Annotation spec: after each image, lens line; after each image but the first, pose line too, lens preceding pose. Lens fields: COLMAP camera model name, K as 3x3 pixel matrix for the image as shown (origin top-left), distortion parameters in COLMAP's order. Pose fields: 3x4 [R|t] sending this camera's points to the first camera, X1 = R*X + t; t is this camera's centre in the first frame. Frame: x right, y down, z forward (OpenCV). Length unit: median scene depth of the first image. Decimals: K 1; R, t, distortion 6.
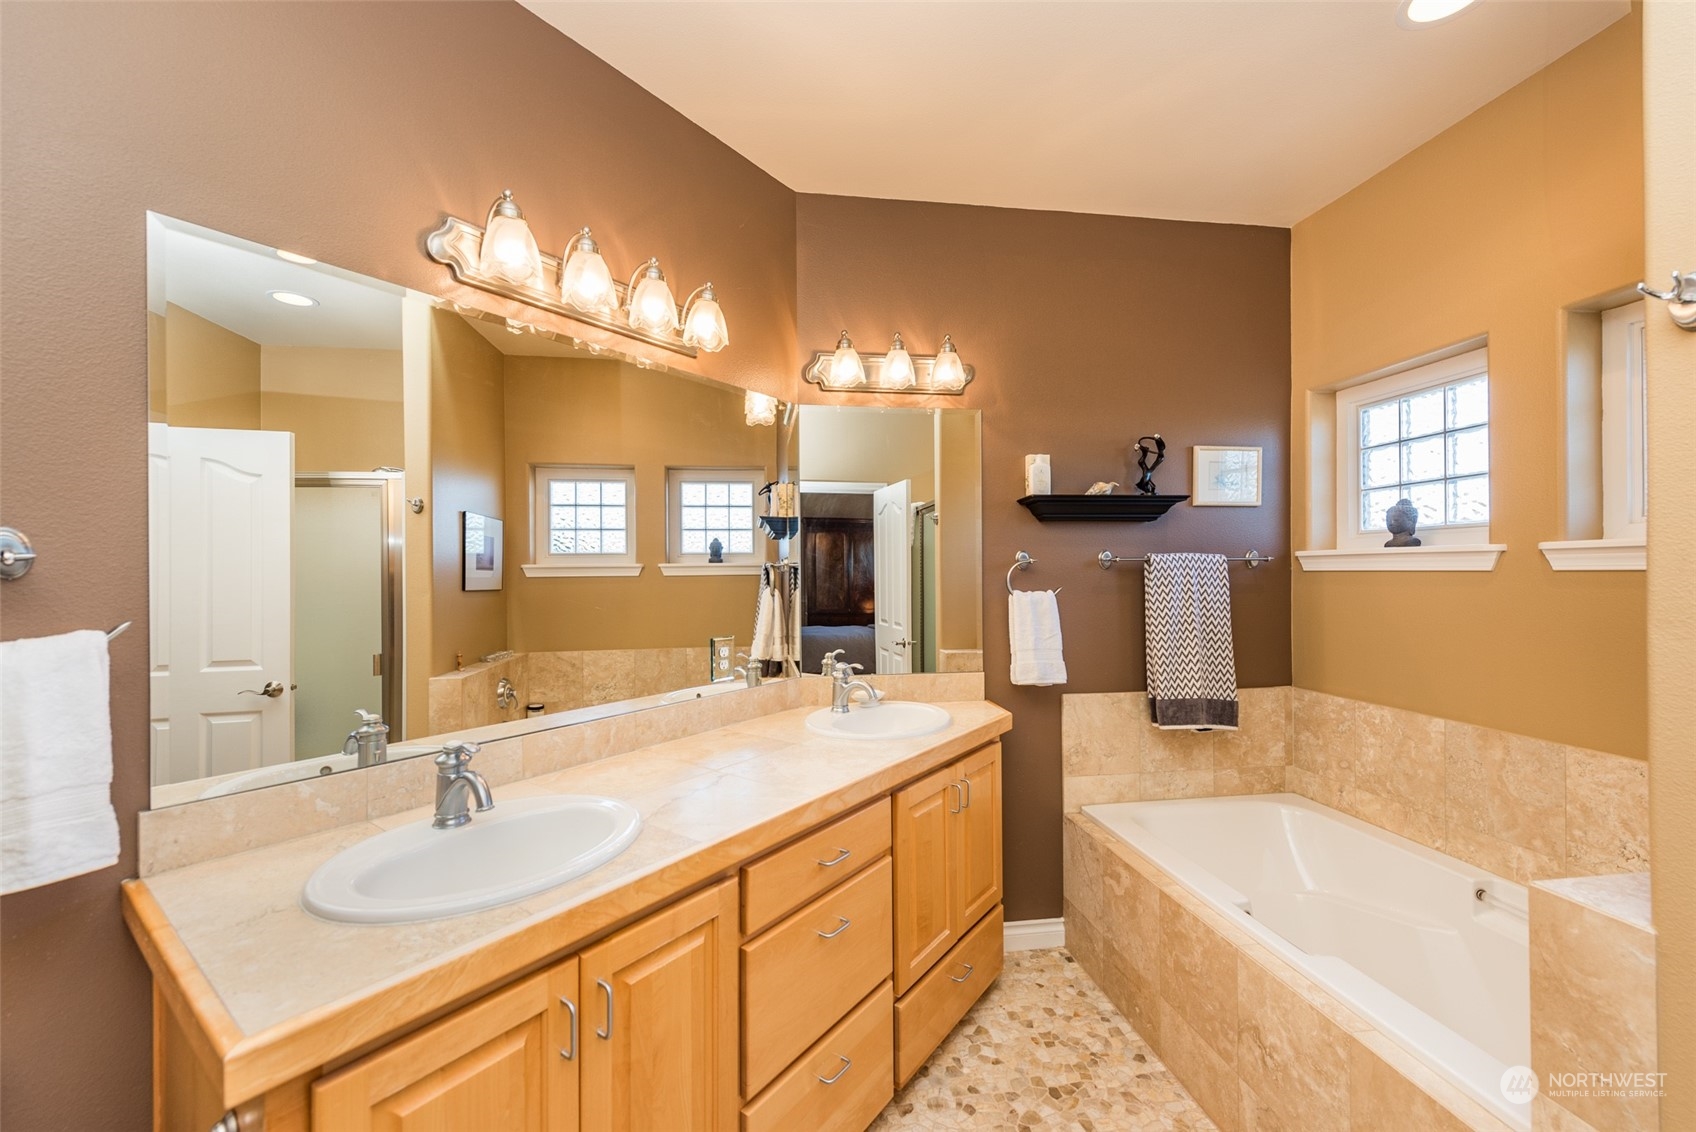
lens RADIAL K [[671.7, 0, 847.9], [0, 671.7, 568.5], [0, 0, 1]] dist [-0.001305, -0.000289]
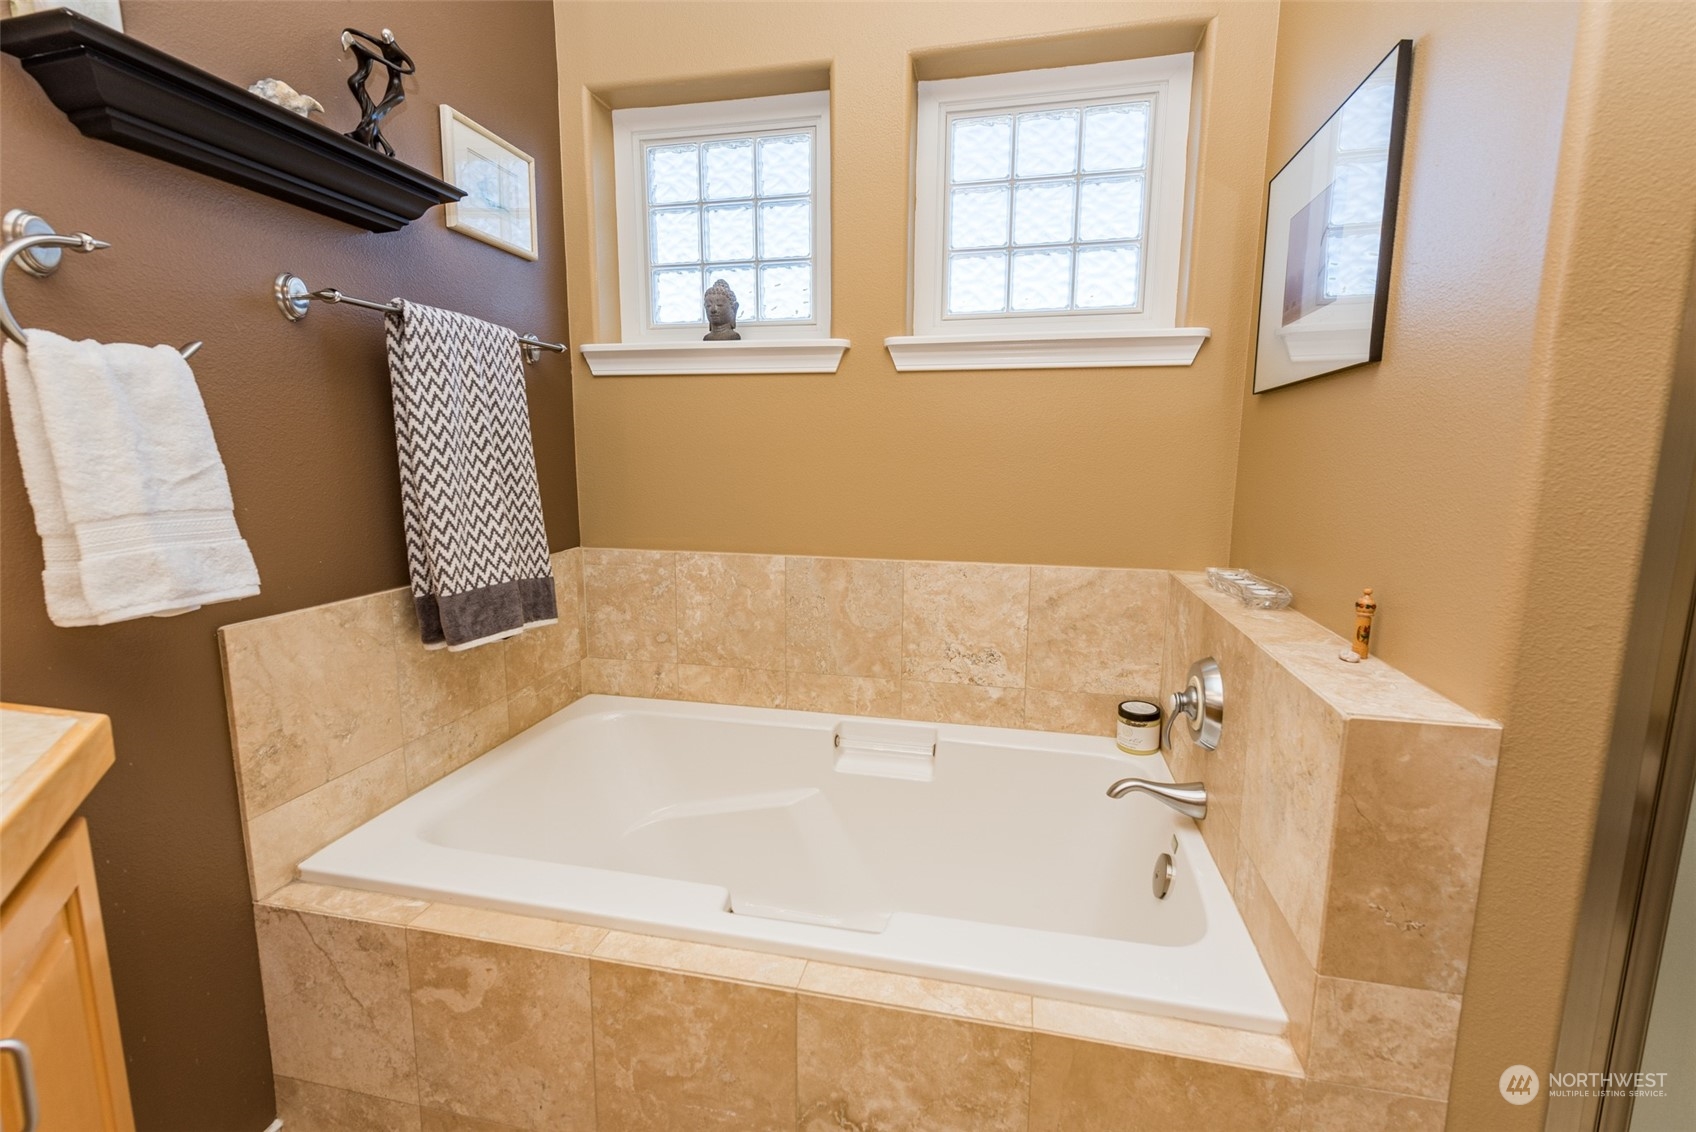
lens RADIAL K [[747.0, 0, 849.8], [0, 747.0, 565.2], [0, 0, 1]] dist [0.009711, -0.000396]
pose [[0.357058, -0.136768, 0.924015, 0.049646], [-0.010139, 0.988597, 0.150245, 0.084928], [-0.934027, -0.063015, 0.351600, 0.526737]]
